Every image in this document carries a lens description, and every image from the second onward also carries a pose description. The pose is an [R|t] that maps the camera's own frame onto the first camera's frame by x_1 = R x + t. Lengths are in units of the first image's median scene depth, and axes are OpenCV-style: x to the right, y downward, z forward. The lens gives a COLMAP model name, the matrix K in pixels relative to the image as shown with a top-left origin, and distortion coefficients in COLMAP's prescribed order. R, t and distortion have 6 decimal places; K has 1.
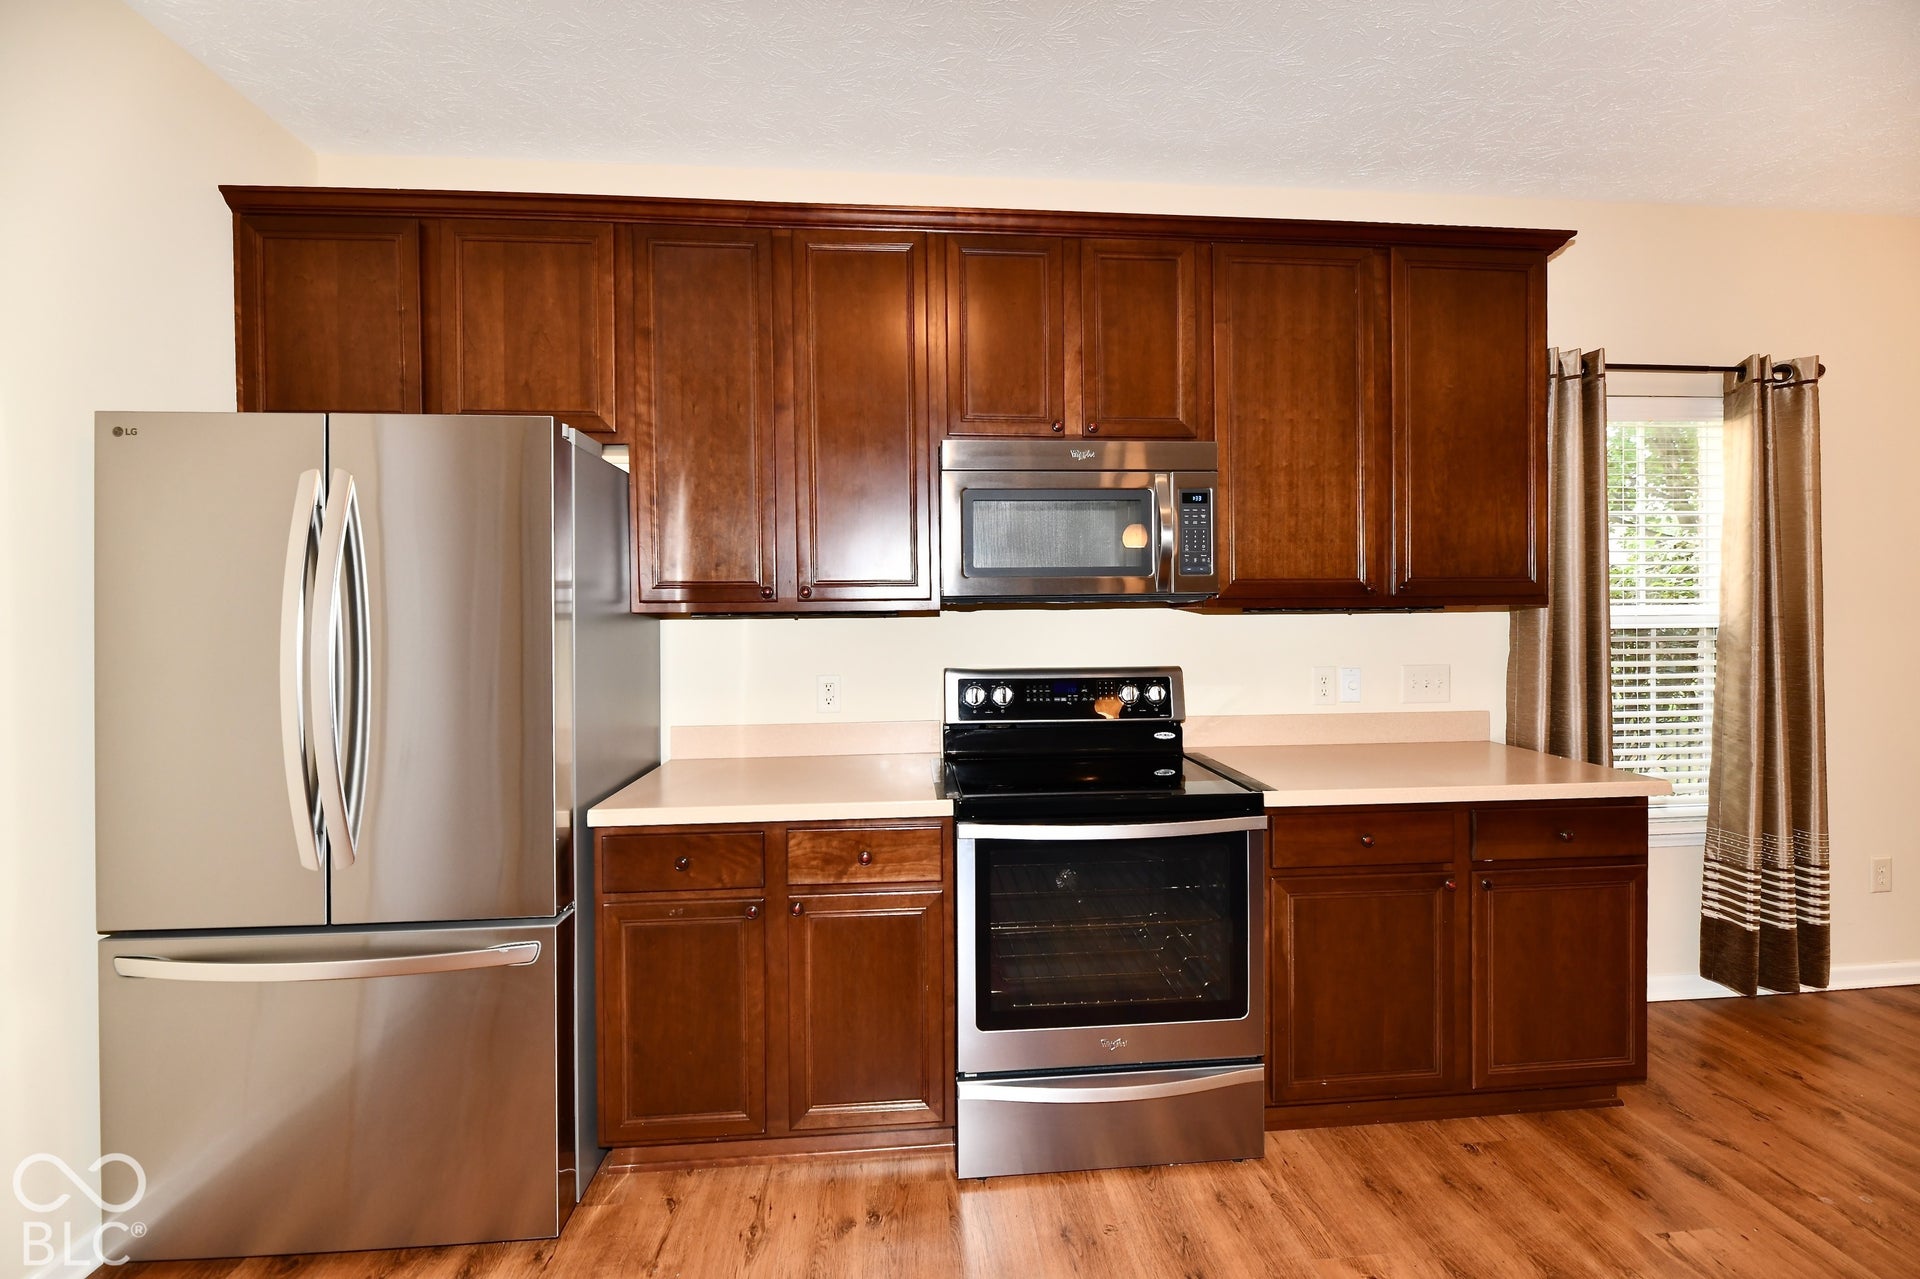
lens RADIAL K [[788.1, 0, 963.0], [0, 788.1, 622.9], [0, 0, 1]] dist [-0.004110, -0.001509]
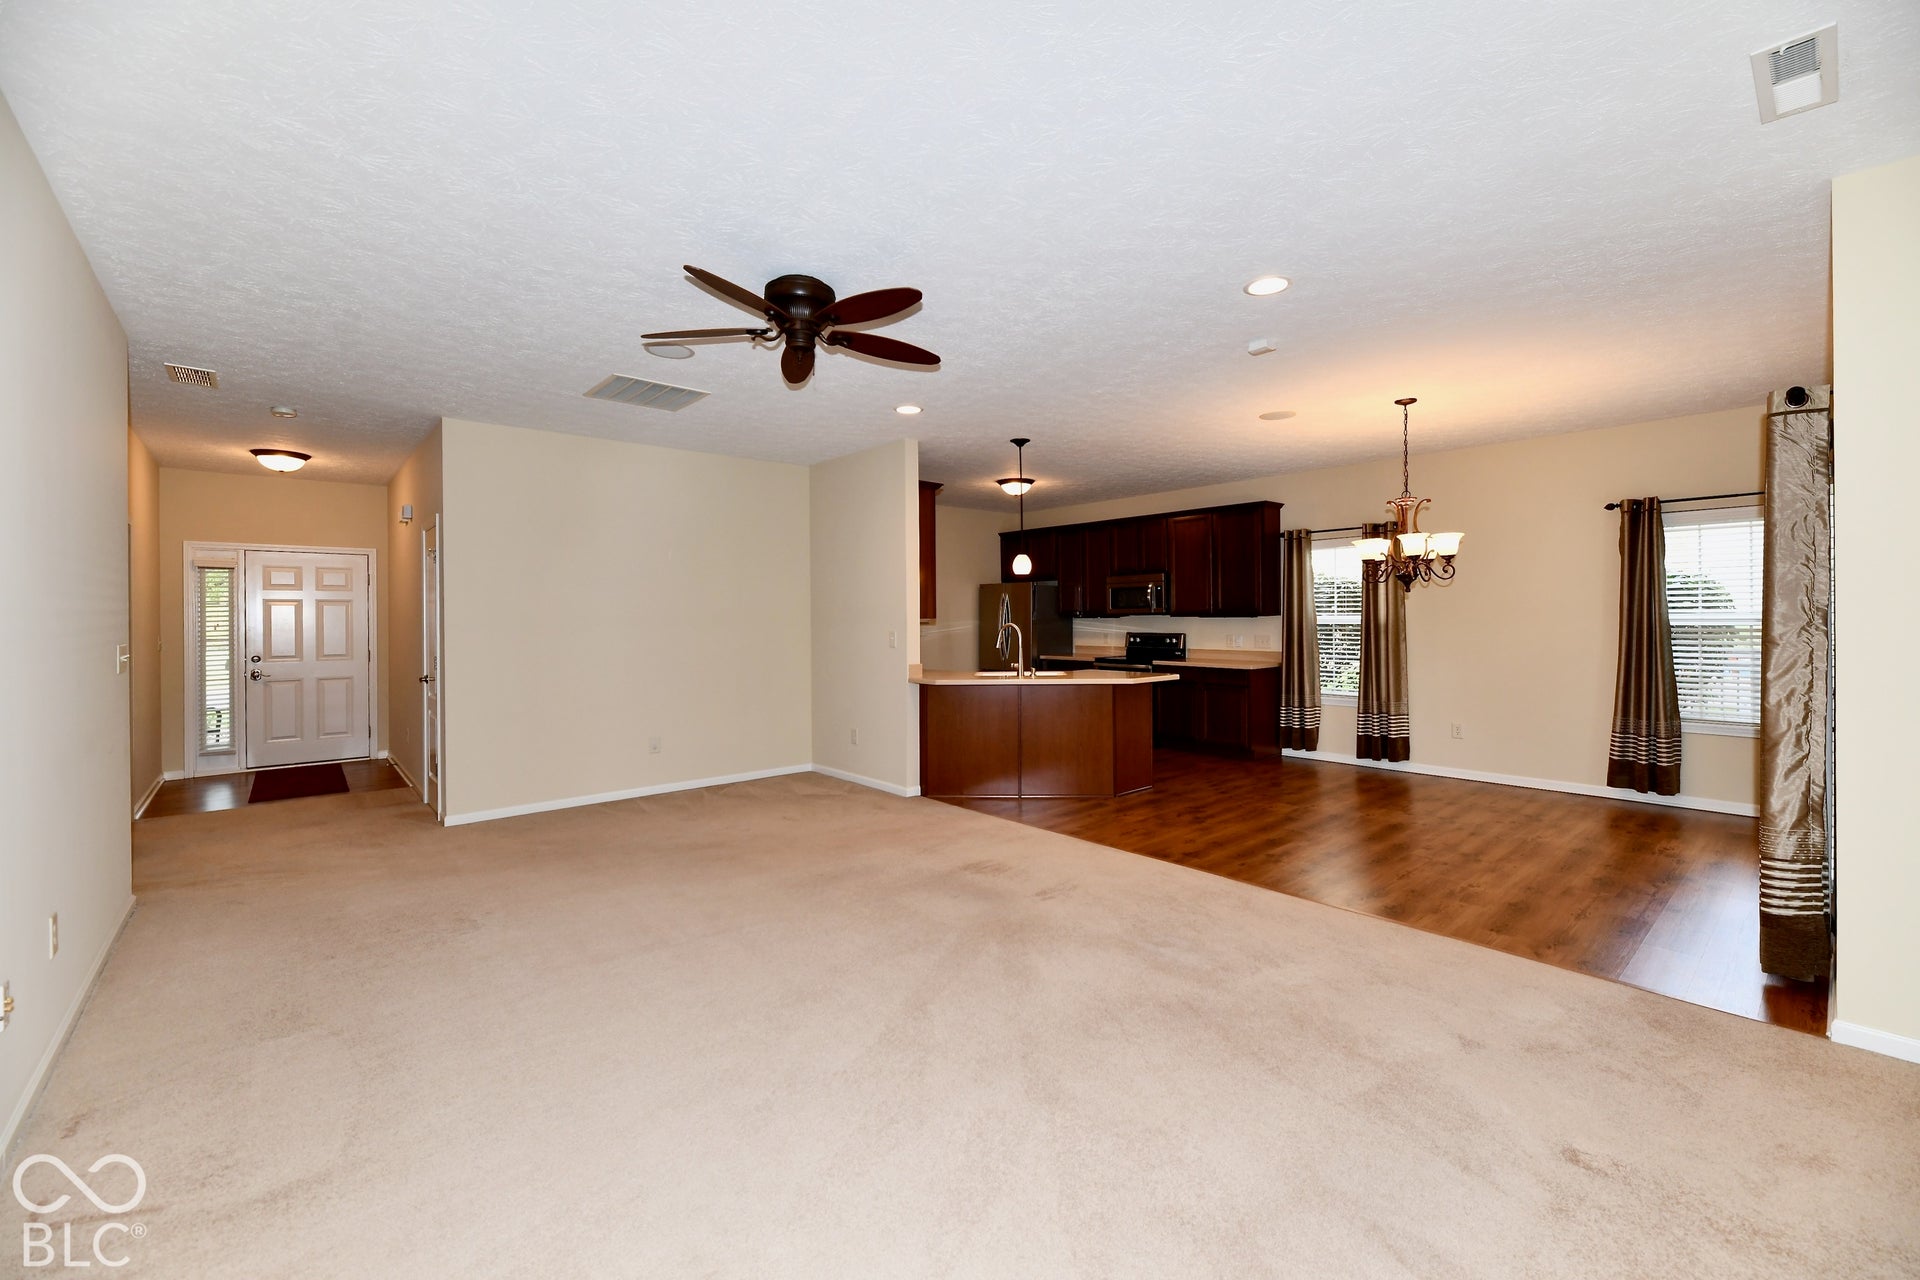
lens RADIAL K [[788.1, 0, 969.5], [0, 788.1, 616.7], [0, 0, 1]] dist [-0.004110, -0.001509]
pose [[0.597090, 0.006002, -0.802152, 2.662891], [-0.007994, 0.999967, 0.001532, -0.014834], [0.802135, 0.005498, 0.597118, -1.927888]]
